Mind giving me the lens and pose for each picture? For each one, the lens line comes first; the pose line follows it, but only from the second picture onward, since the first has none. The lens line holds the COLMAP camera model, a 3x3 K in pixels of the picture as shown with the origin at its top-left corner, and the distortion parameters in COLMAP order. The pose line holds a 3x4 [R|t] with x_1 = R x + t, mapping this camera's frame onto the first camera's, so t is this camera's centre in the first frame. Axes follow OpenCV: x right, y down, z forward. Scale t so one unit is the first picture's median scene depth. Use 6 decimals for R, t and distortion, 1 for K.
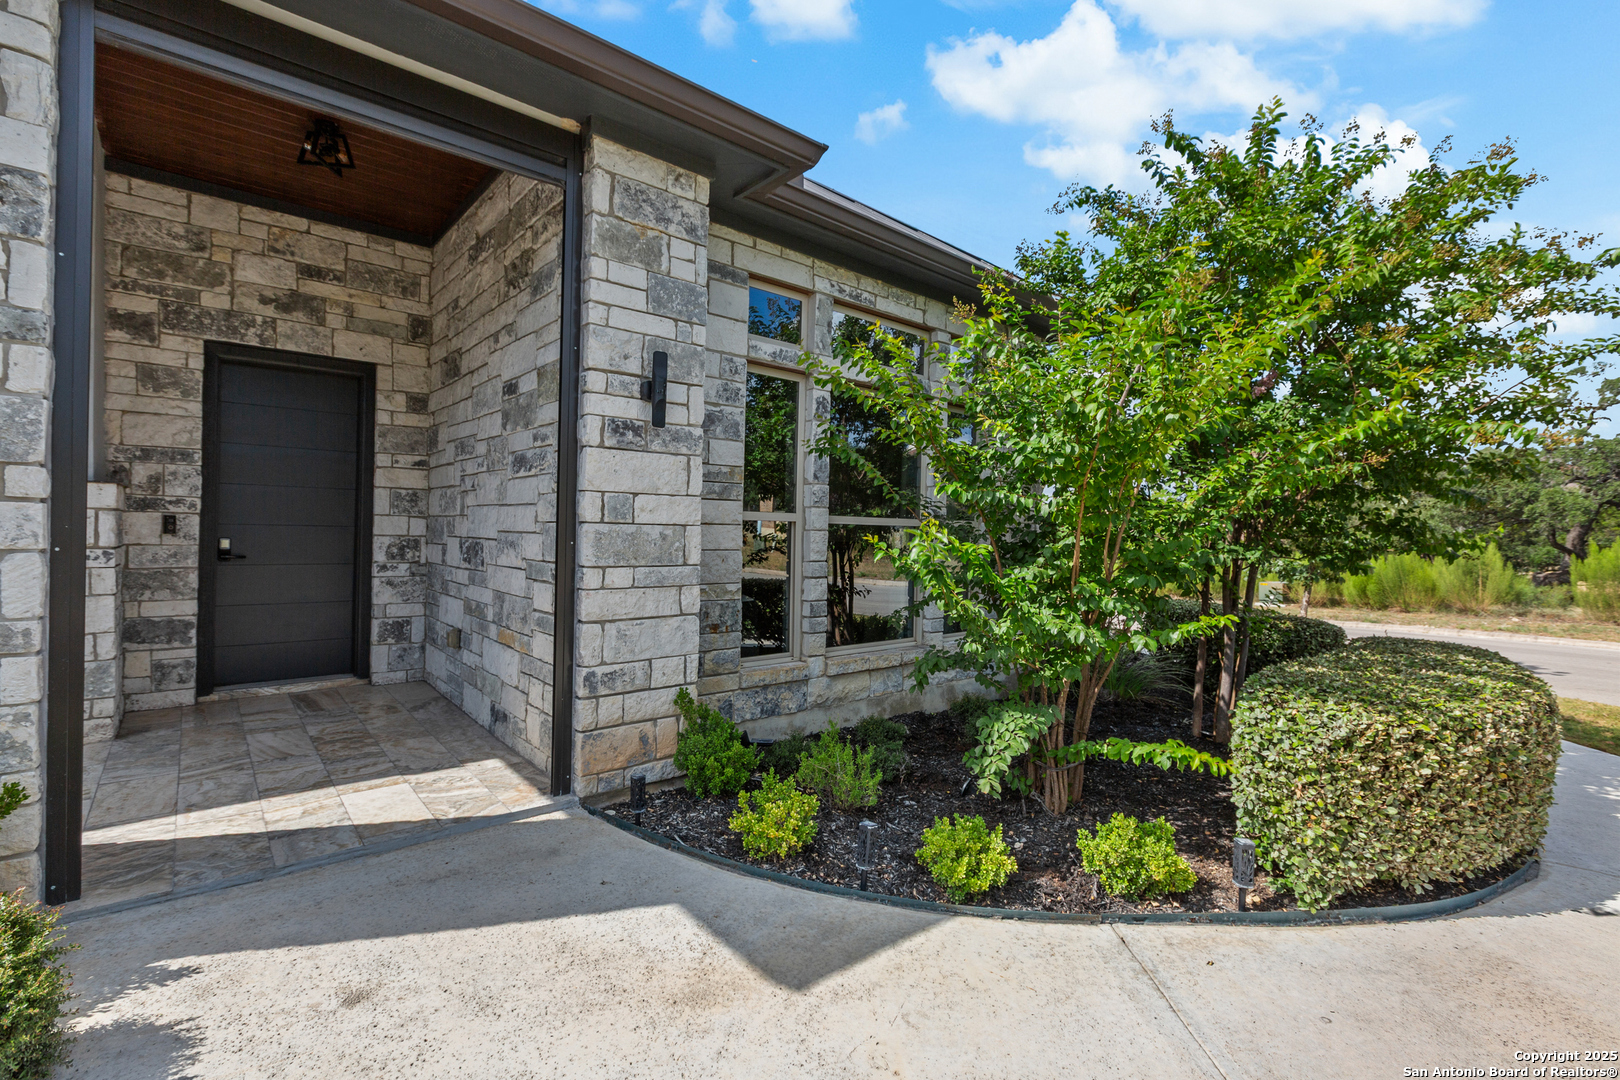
lens RADIAL K [[721.9, 0, 805.2], [0, 721.9, 533.0], [0, 0, 1]] dist [0.000040, 0.000280]
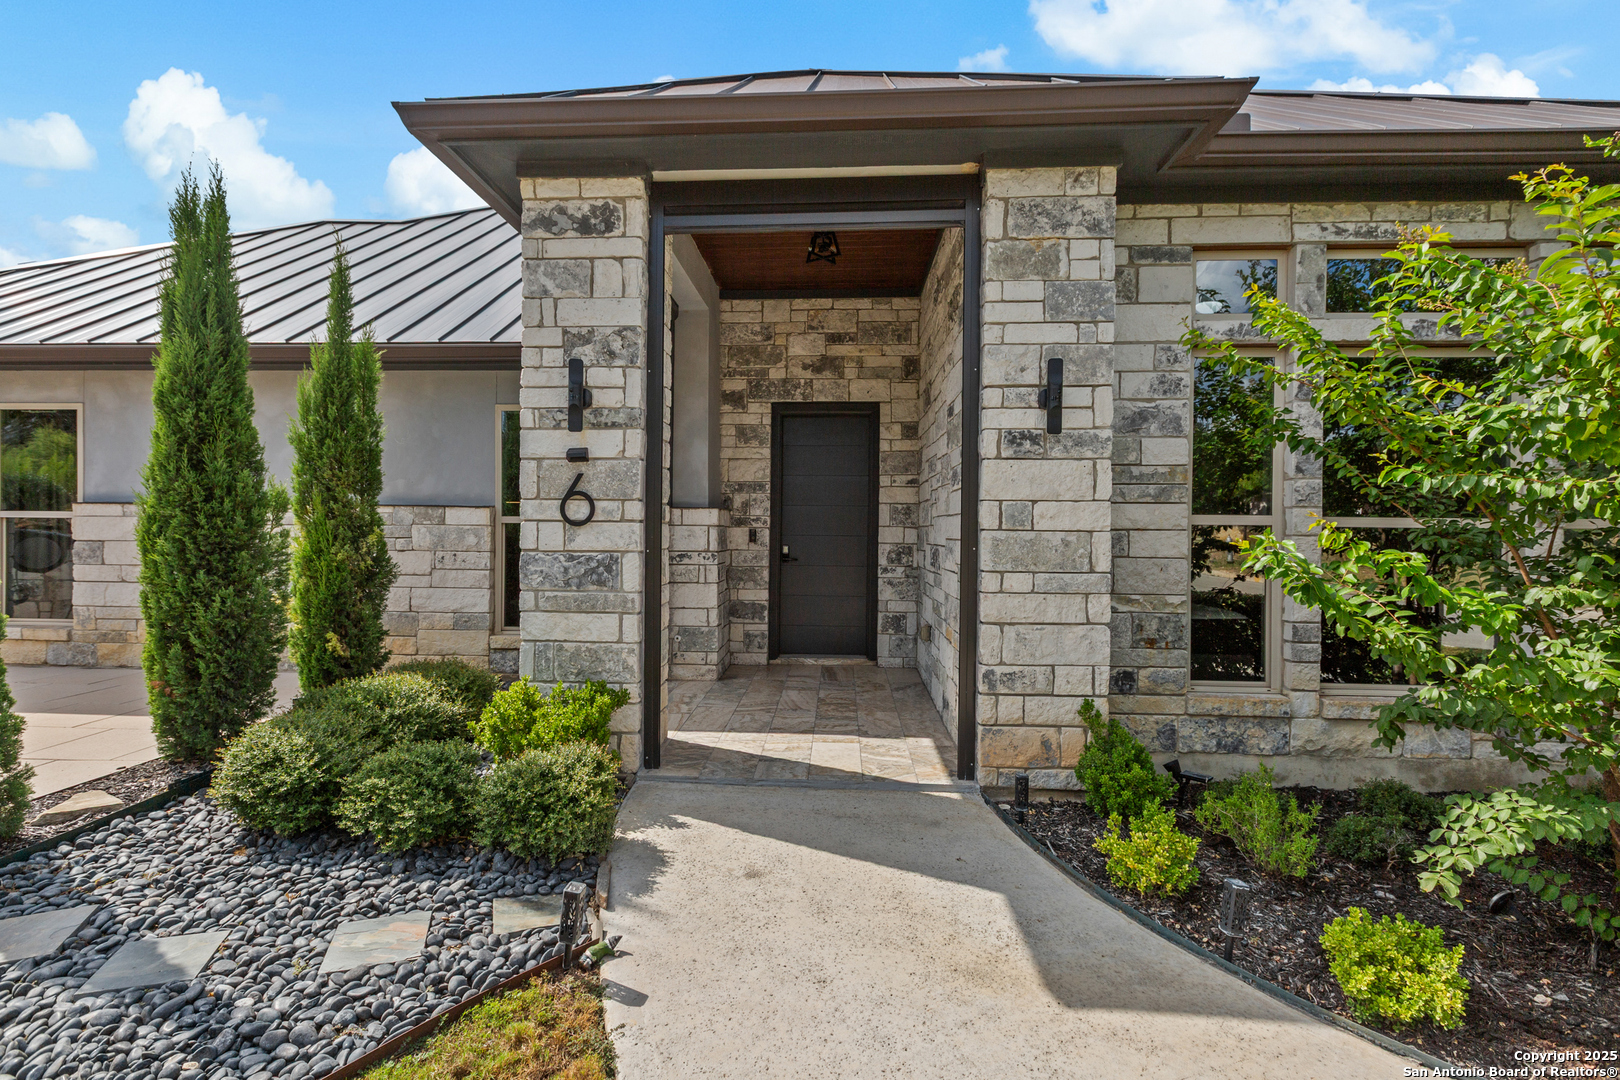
lens RADIAL K [[738.2, 0, 806.6], [0, 738.2, 533.5], [0, 0, 1]] dist [0.001539, 0.000146]
pose [[0.726264, -0.011542, -0.687319, 0.237037], [0.003399, 0.999907, -0.013199, 0.004034], [0.687407, 0.007249, 0.726236, 0.018635]]
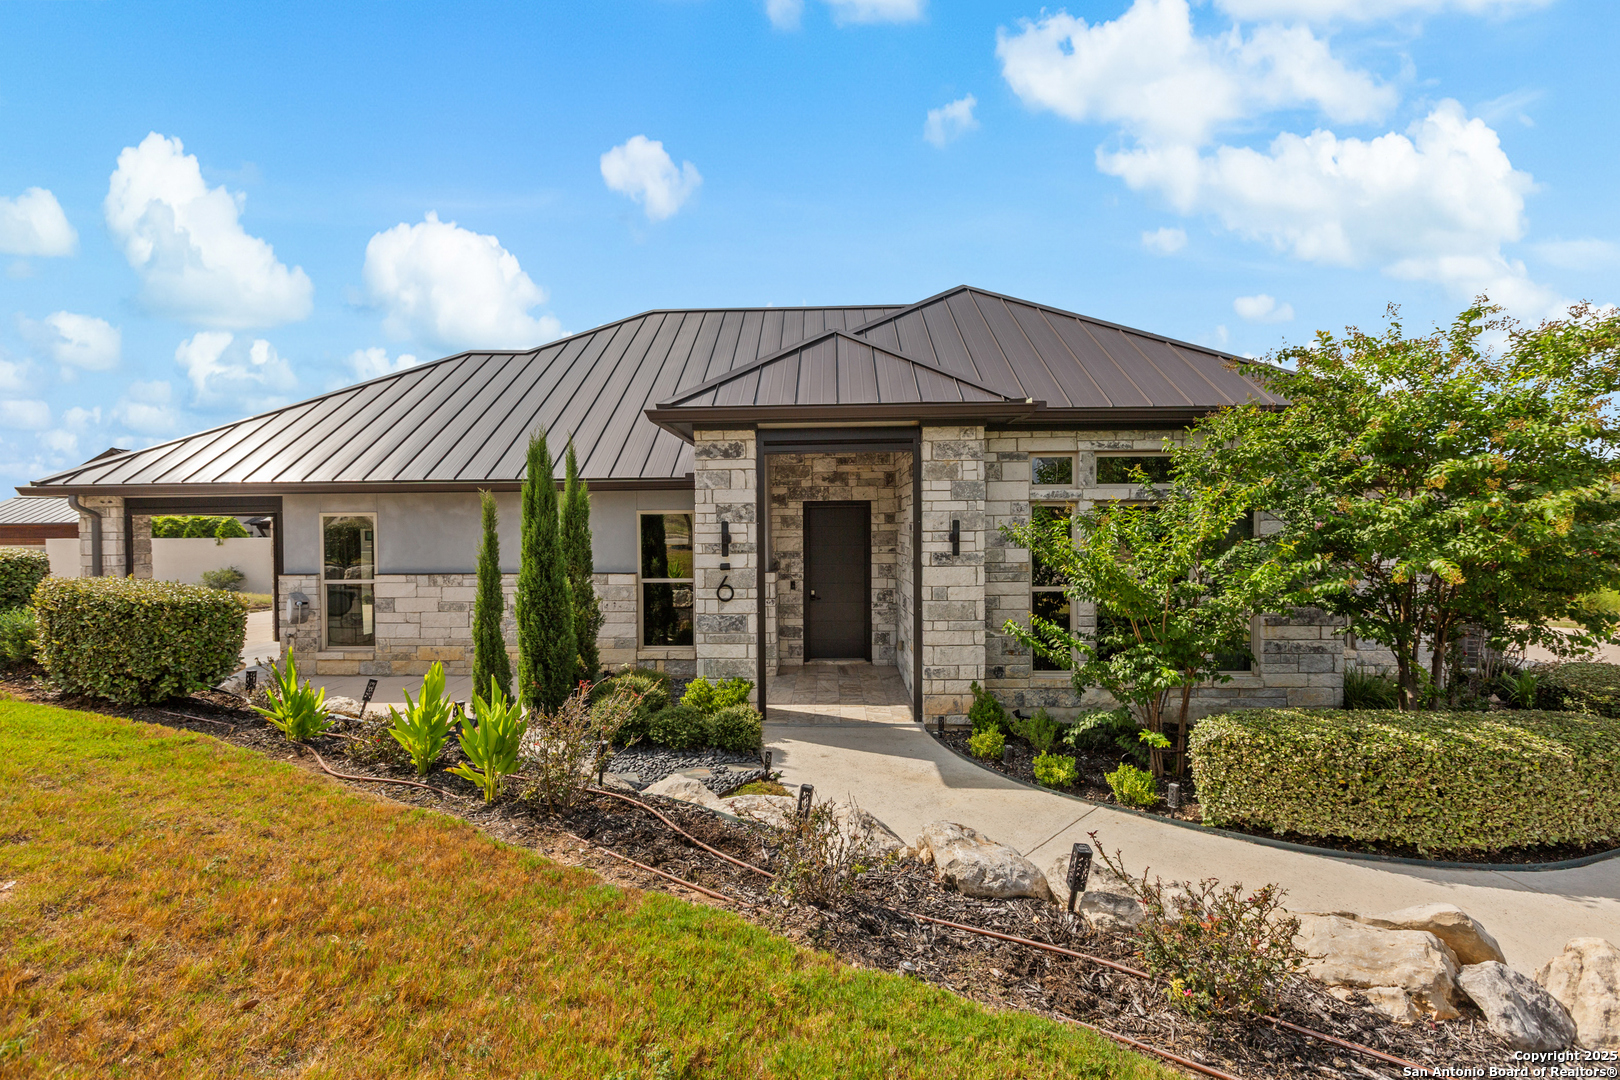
lens RADIAL K [[757.5, 0, 804.4], [0, 757.5, 531.6], [0, 0, 1]] dist [-0.001625, -0.000046]
pose [[0.736828, -0.017442, -0.675855, 0.916916], [0.021520, 0.999766, -0.002340, -0.209225], [0.675737, -0.012821, 0.737031, -0.881257]]
